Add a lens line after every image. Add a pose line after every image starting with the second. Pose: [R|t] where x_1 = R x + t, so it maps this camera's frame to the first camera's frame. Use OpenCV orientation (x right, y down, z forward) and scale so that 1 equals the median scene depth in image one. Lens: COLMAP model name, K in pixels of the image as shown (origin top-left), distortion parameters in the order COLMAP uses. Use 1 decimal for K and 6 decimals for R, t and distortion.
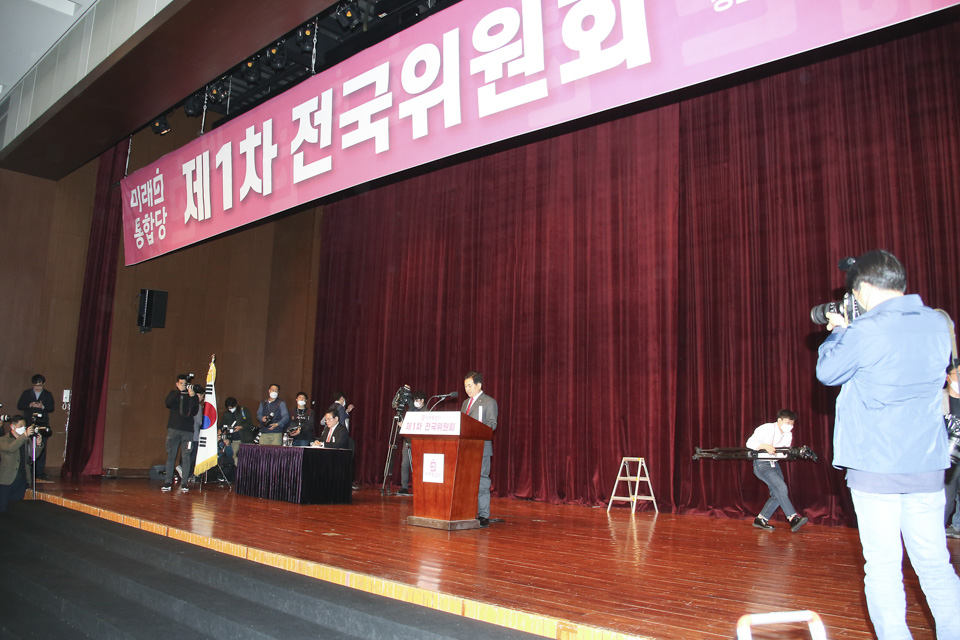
lens RADIAL K [[768.2, 0, 480.6], [0, 768.2, 334.6], [0, 0, 1]] dist [-0.176524, 0.001335]
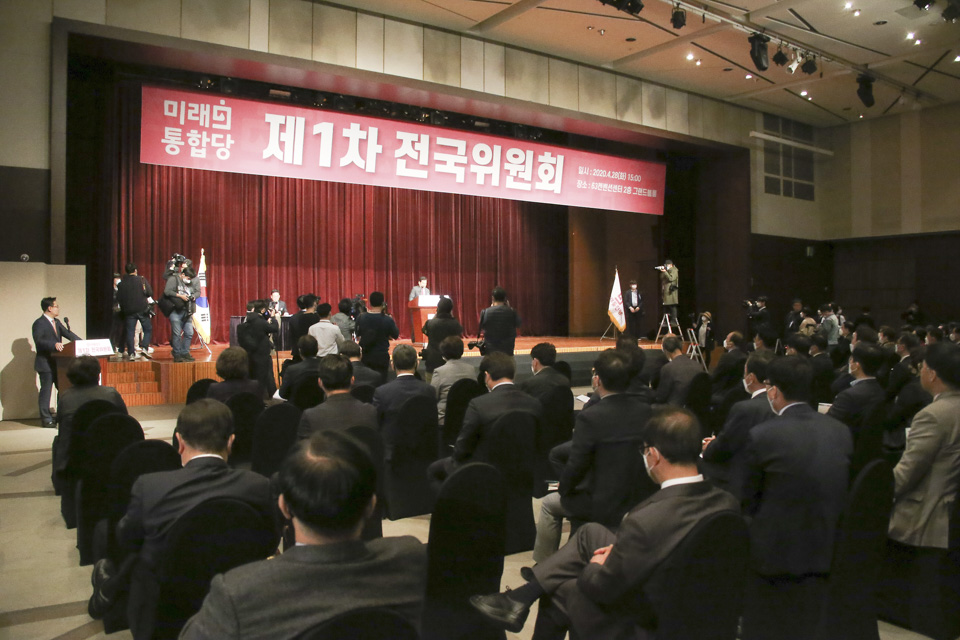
lens RADIAL K [[768.2, 0, 480.6], [0, 768.2, 334.6], [0, 0, 1]] dist [-0.176524, 0.001335]
pose [[0.198803, -0.070349, 0.977511, -2.271490], [-0.125313, 0.987408, 0.096547, -0.021669], [-0.971995, -0.141689, 0.187484, 0.438765]]
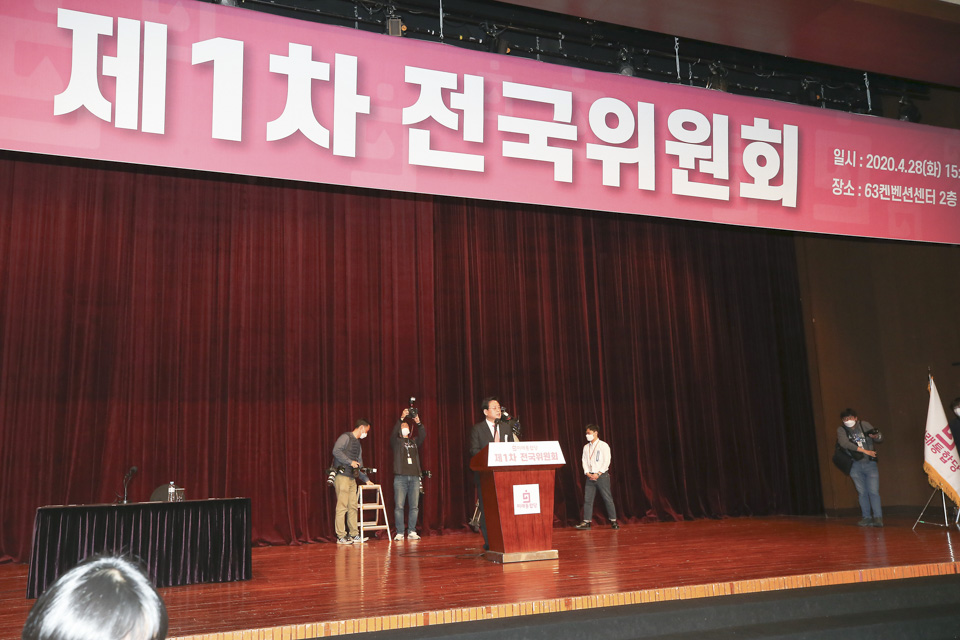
lens RADIAL K [[821.2, 0, 456.8], [0, 821.2, 318.9], [0, 0, 1]] dist [0.011070, -0.002842]
pose [[0.431974, 0.115020, 0.894522, -1.098064], [-0.077907, 0.992886, -0.090045, 0.045127], [-0.898515, -0.030792, 0.437861, 0.624579]]
